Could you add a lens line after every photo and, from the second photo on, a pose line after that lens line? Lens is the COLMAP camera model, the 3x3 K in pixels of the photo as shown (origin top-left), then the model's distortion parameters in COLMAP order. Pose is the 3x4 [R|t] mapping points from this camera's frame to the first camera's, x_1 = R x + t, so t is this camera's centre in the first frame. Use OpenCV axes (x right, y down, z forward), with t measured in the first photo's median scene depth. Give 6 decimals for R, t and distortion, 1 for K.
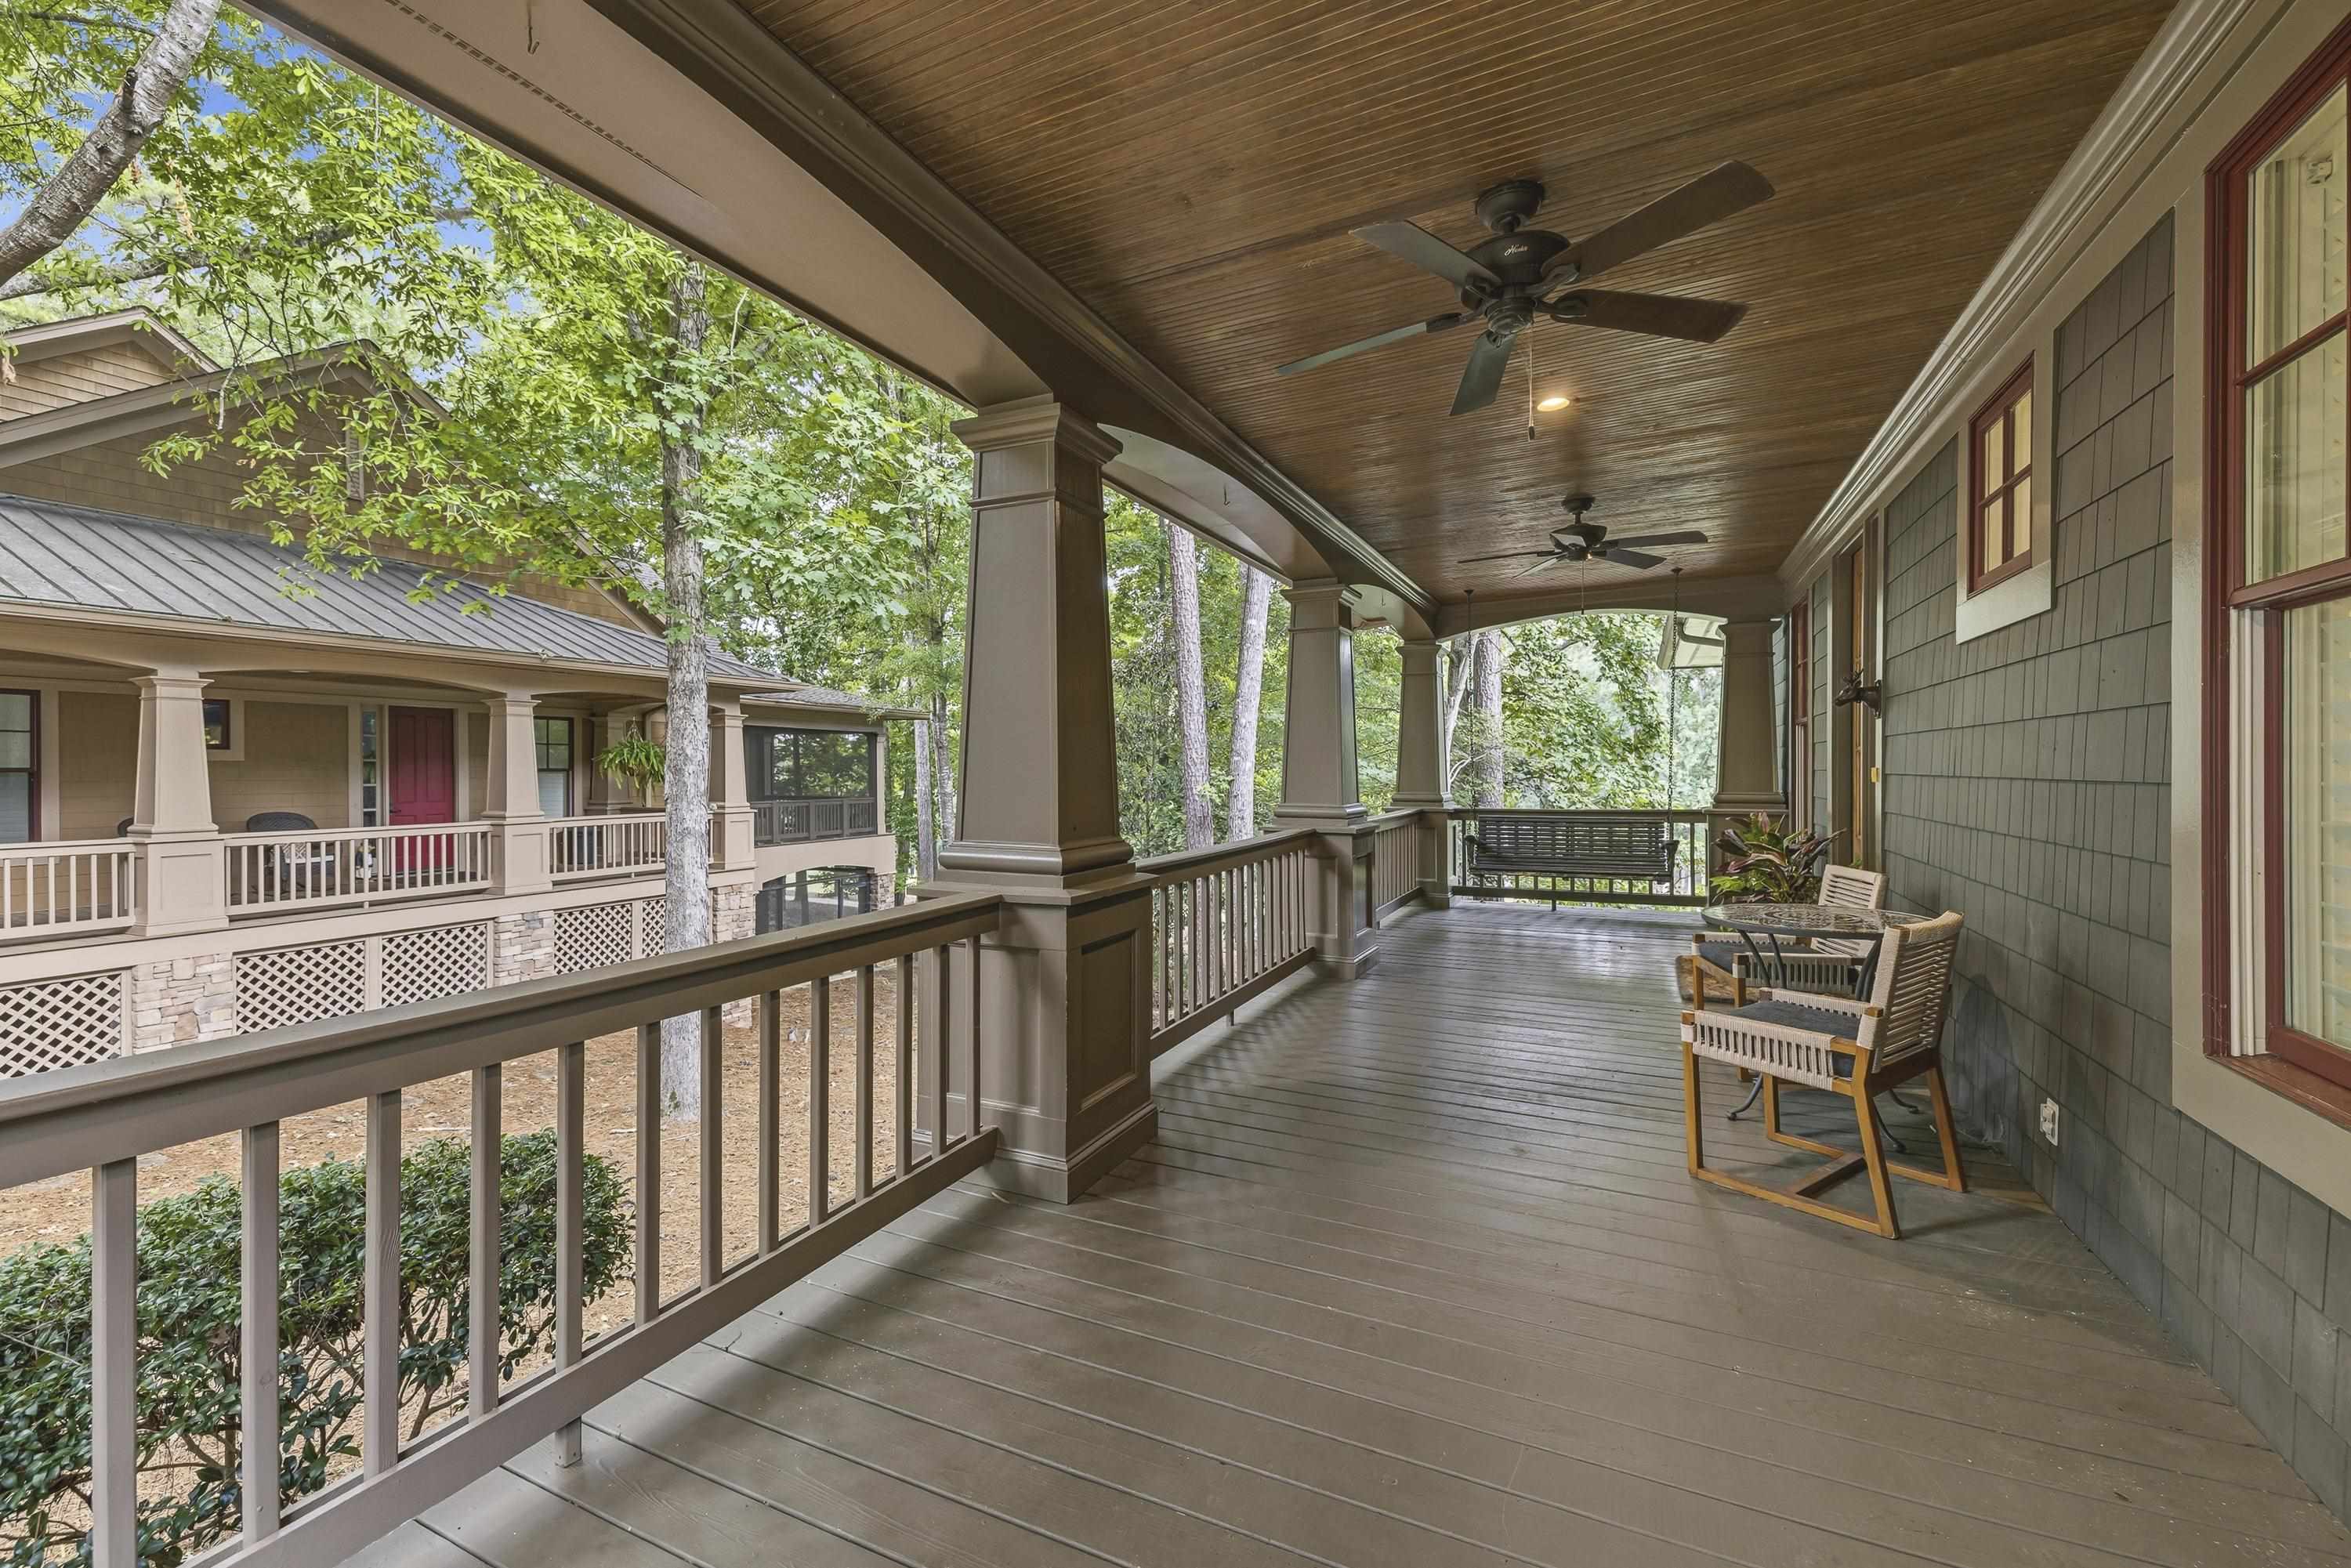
lens RADIAL K [[961.4, 0, 1158.8], [0, 961.4, 782.3], [0, 0, 1]] dist [0.011315, -0.001350]
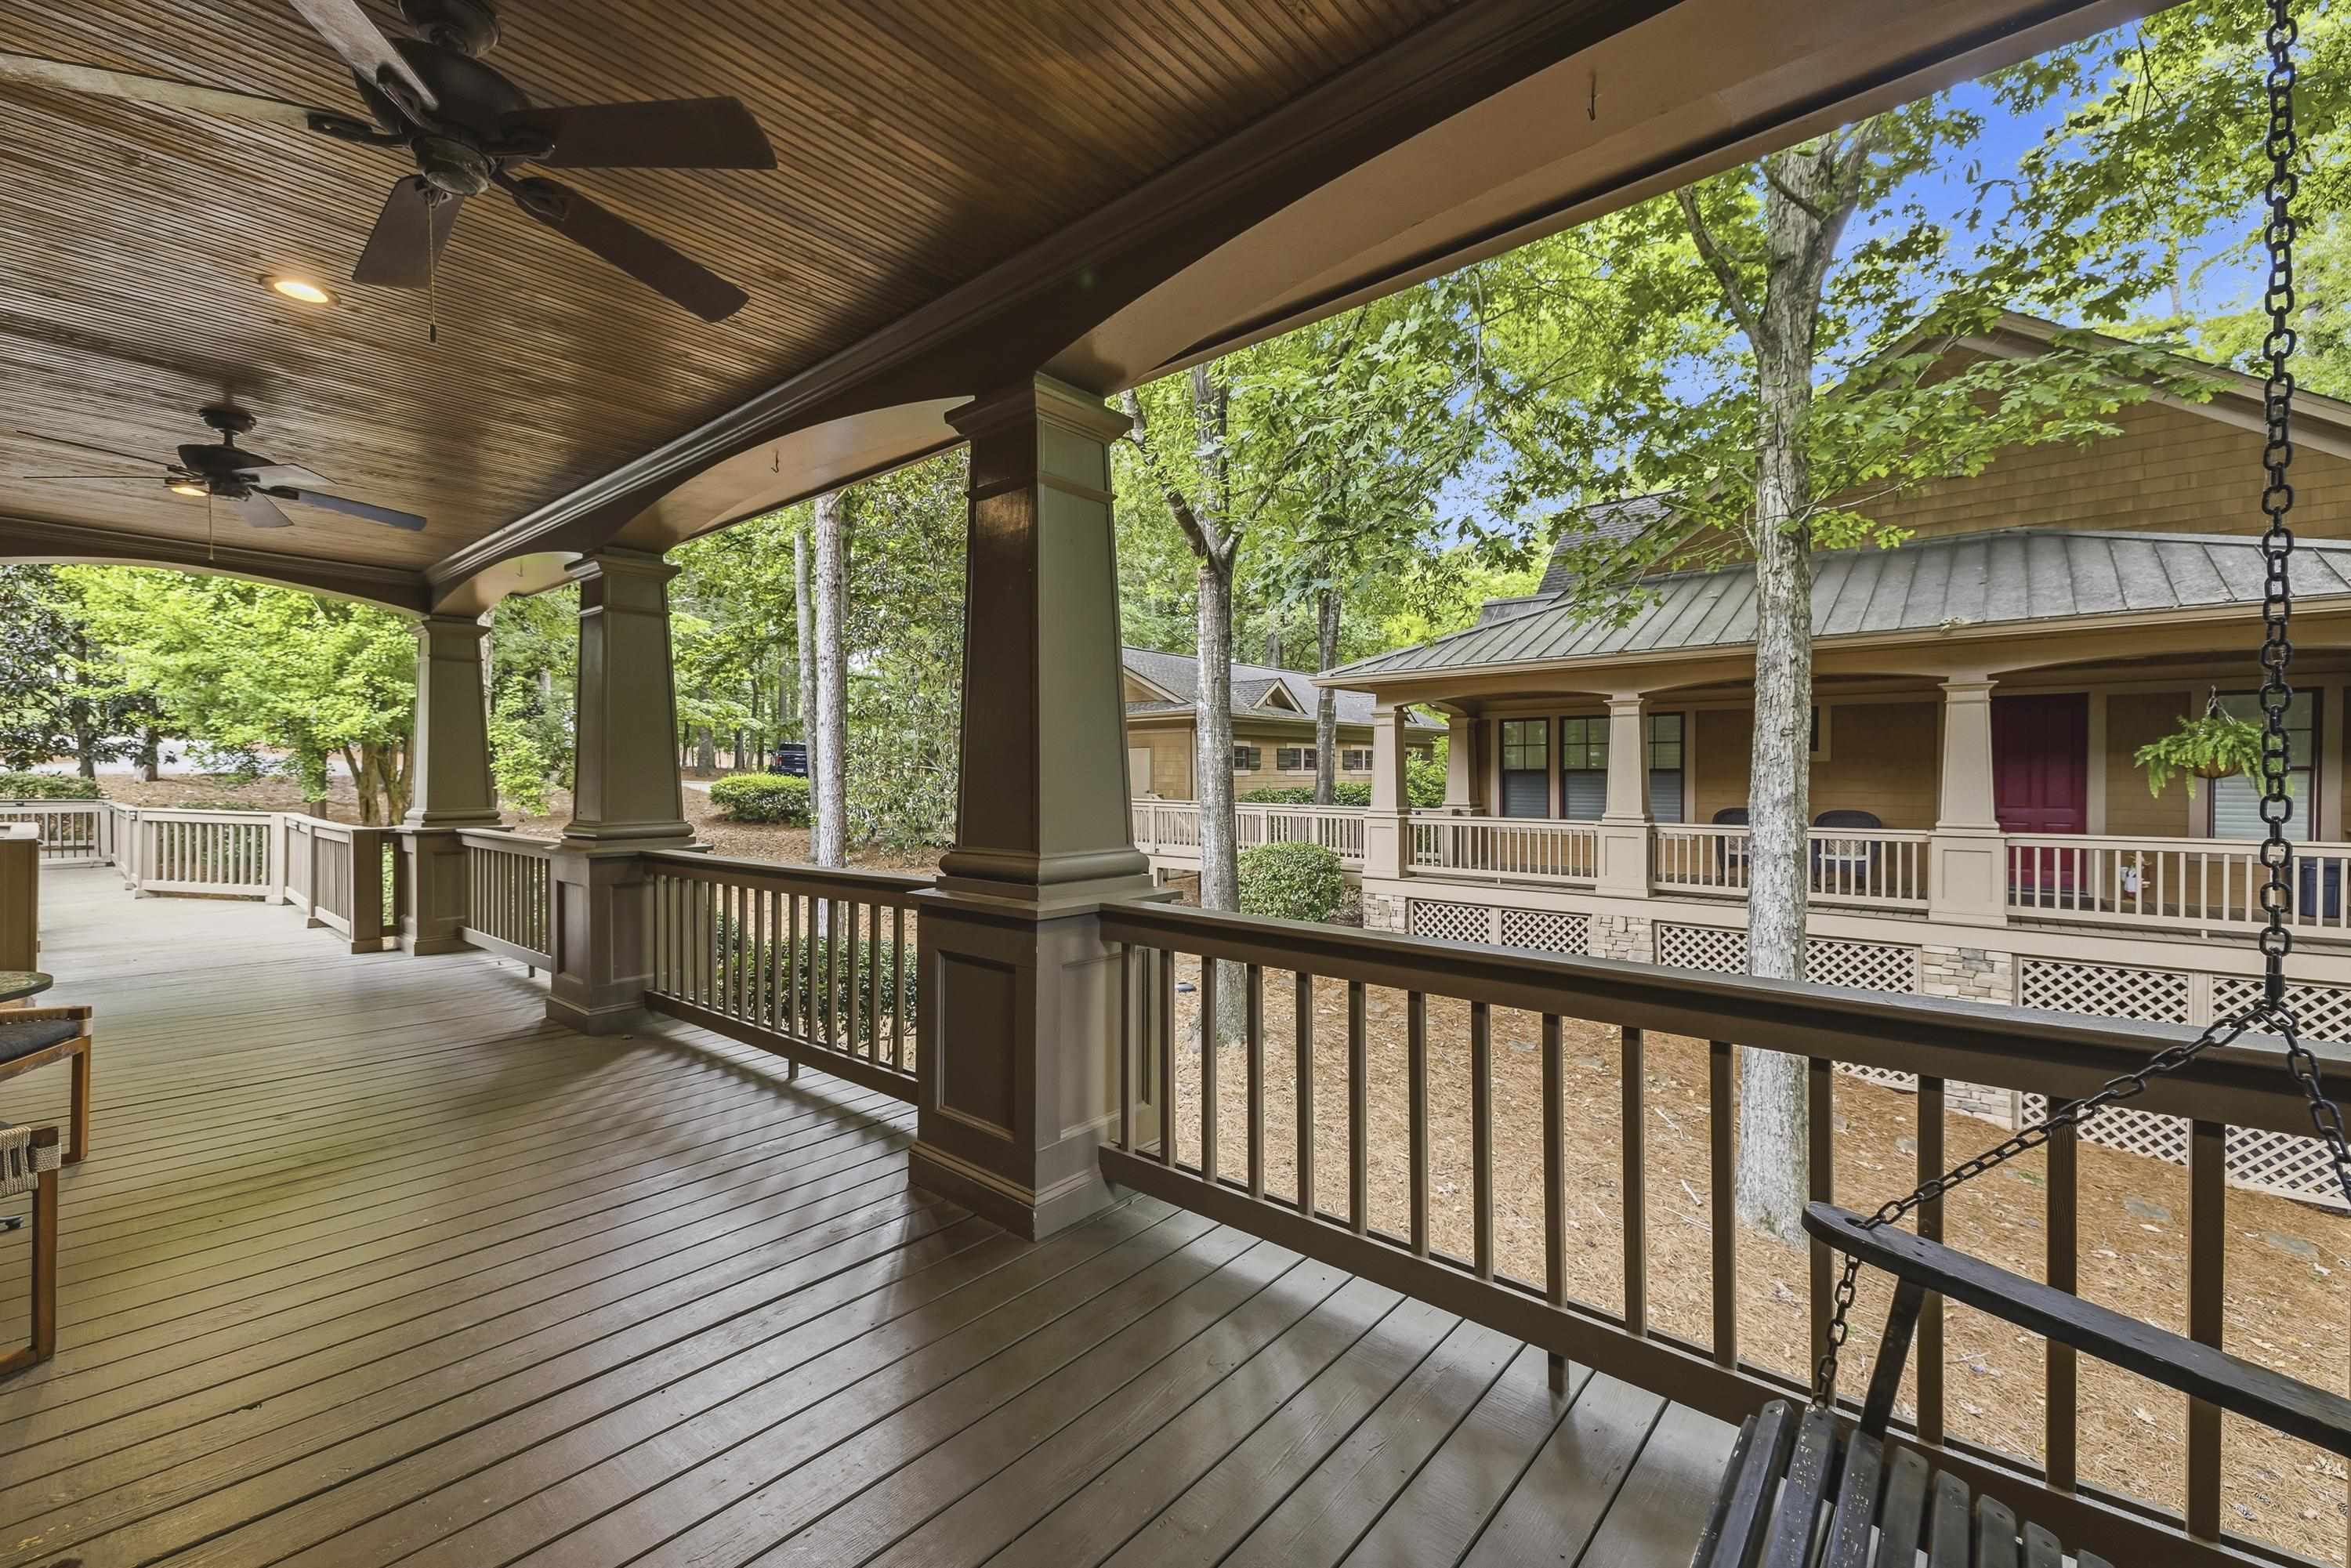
lens RADIAL K [[961.4, 0, 1166.6], [0, 961.4, 768.3], [0, 0, 1]] dist [0.011315, -0.001350]
pose [[-0.259038, 0.001473, -0.965866, 0.253051], [-0.010563, 0.999935, 0.004358, -0.009358], [0.965809, 0.011331, -0.259006, 0.475208]]
